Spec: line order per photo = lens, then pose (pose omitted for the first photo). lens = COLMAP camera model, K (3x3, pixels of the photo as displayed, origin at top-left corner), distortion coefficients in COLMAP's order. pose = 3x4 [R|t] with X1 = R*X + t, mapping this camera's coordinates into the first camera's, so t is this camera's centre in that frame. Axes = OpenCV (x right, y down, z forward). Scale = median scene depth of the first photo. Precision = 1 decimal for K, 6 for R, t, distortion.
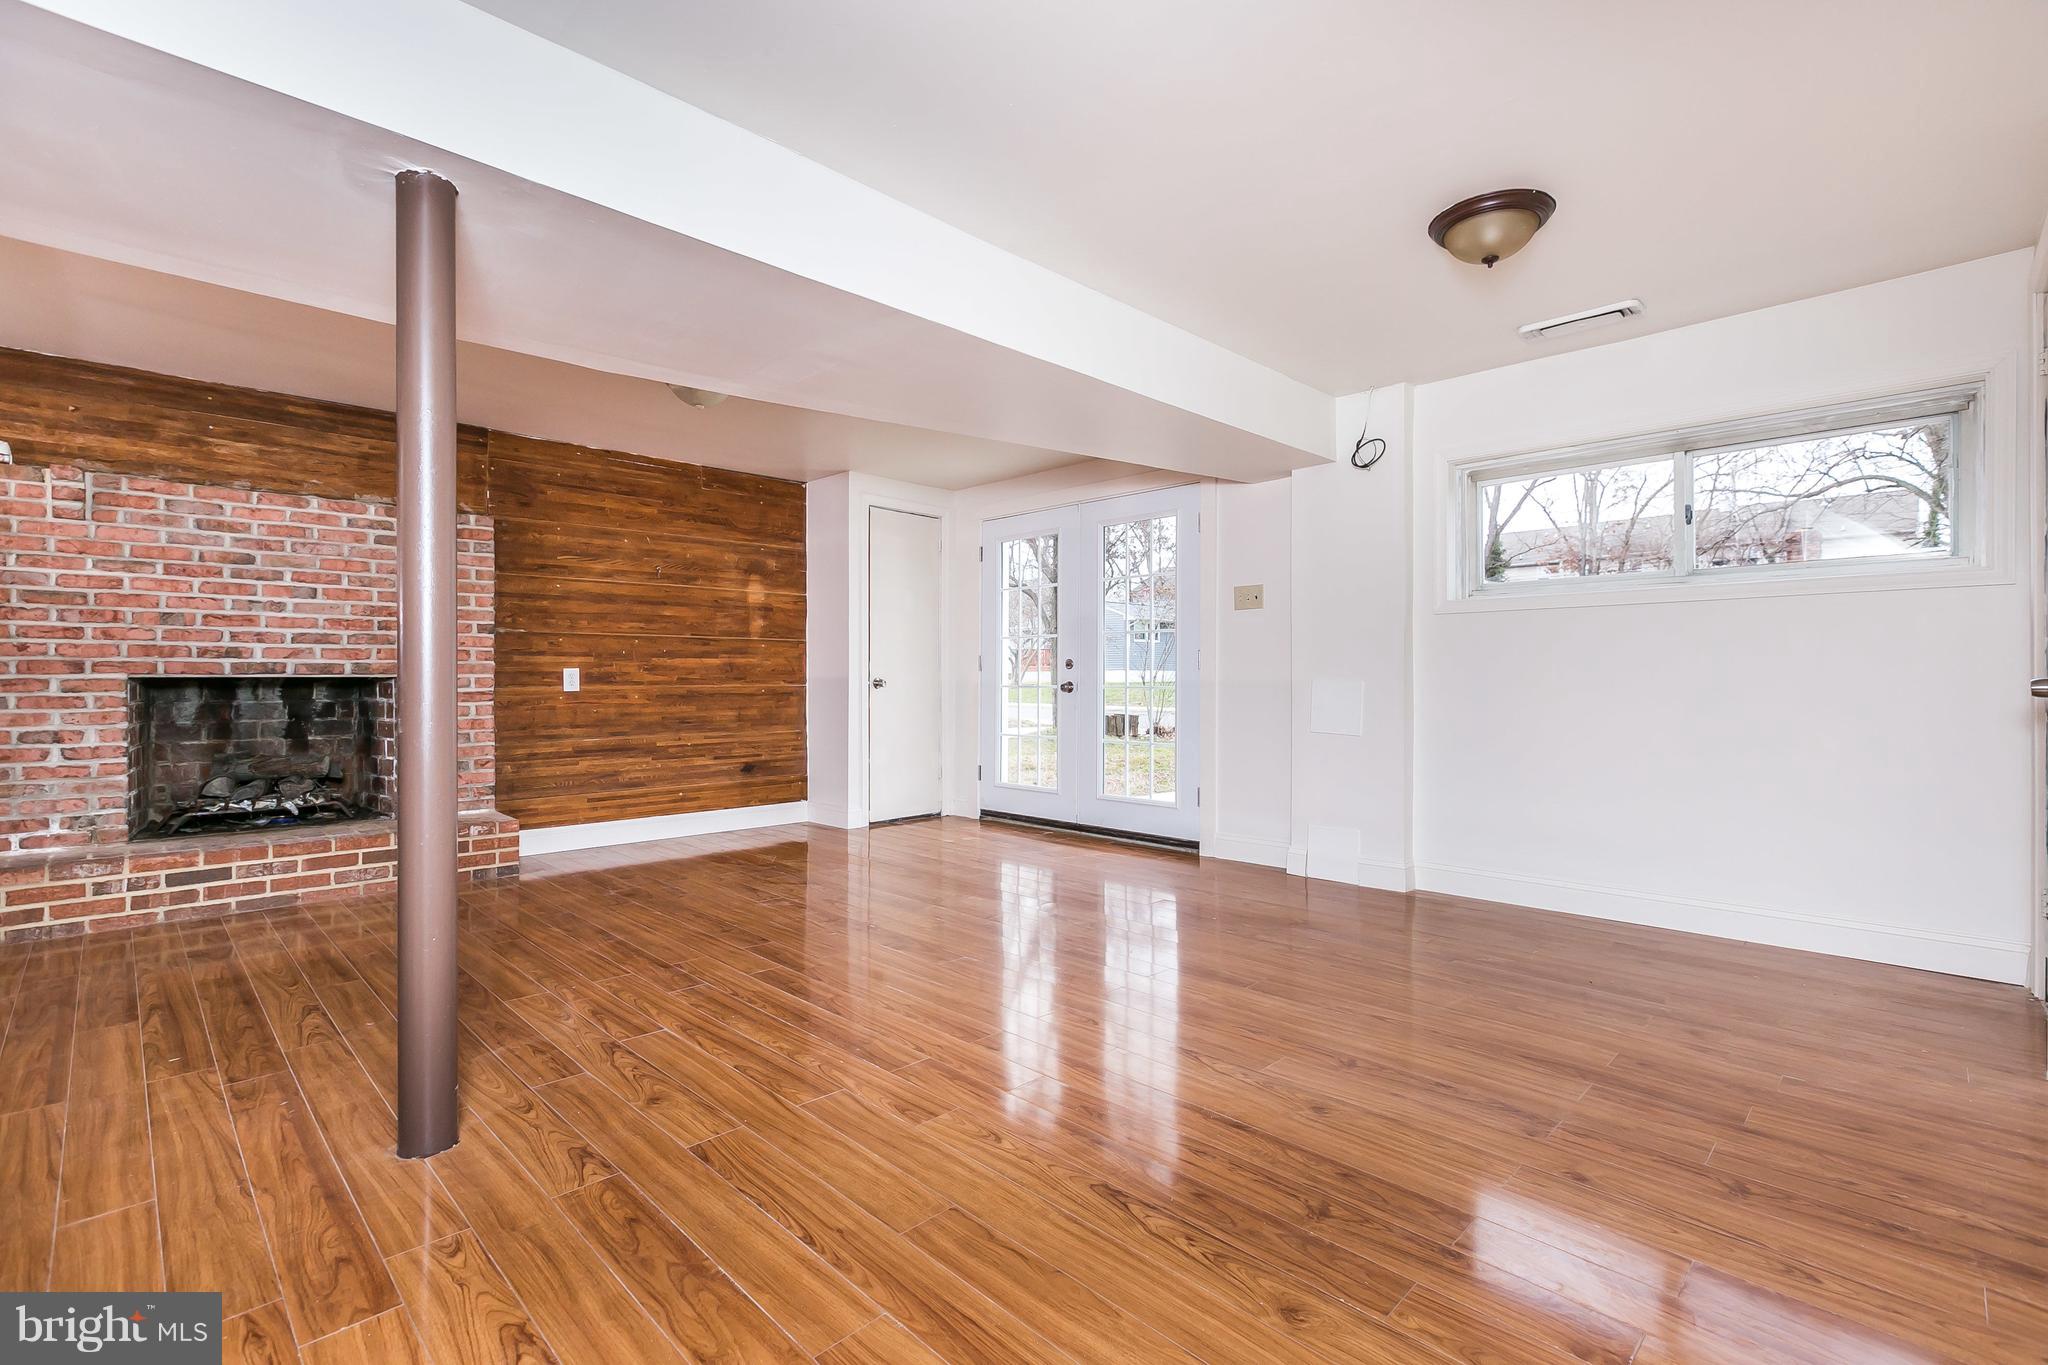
lens RADIAL K [[1003.3, 0, 977.3], [0, 1003.3, 685.3], [0, 0, 1]] dist [0.000424, 0.000021]
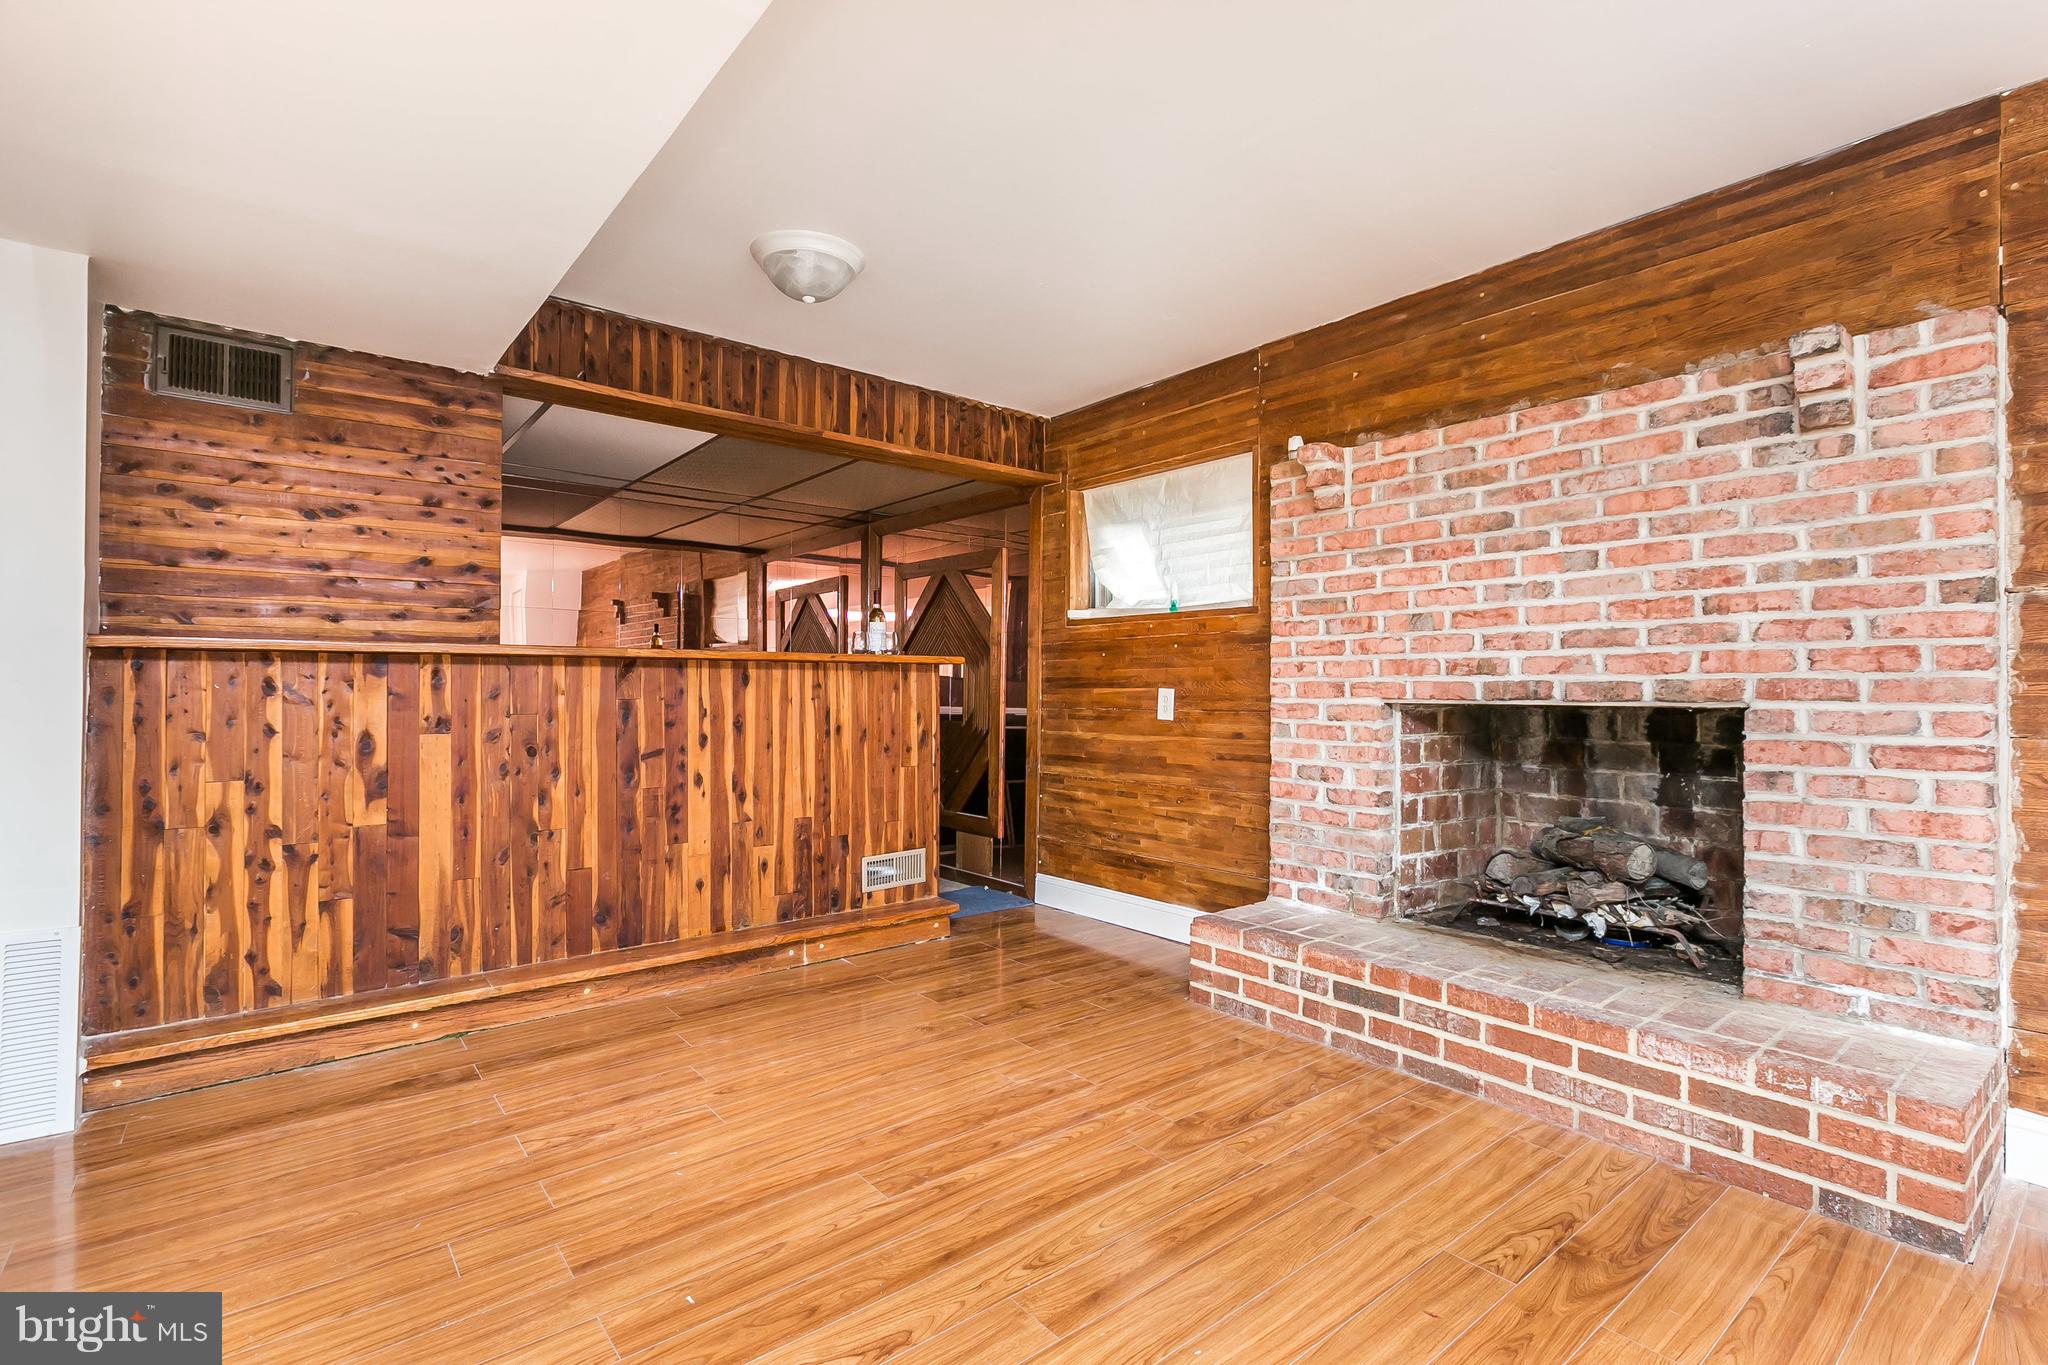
lens RADIAL K [[947.2, 0, 1102.7], [0, 947.2, 680.2], [0, 0, 1]] dist [0.001196, 0.000374]
pose [[-0.032634, -0.009940, -0.999418, -0.112240], [-0.011048, 0.999893, -0.009584, -0.014723], [0.999406, 0.010729, -0.032740, 0.749977]]
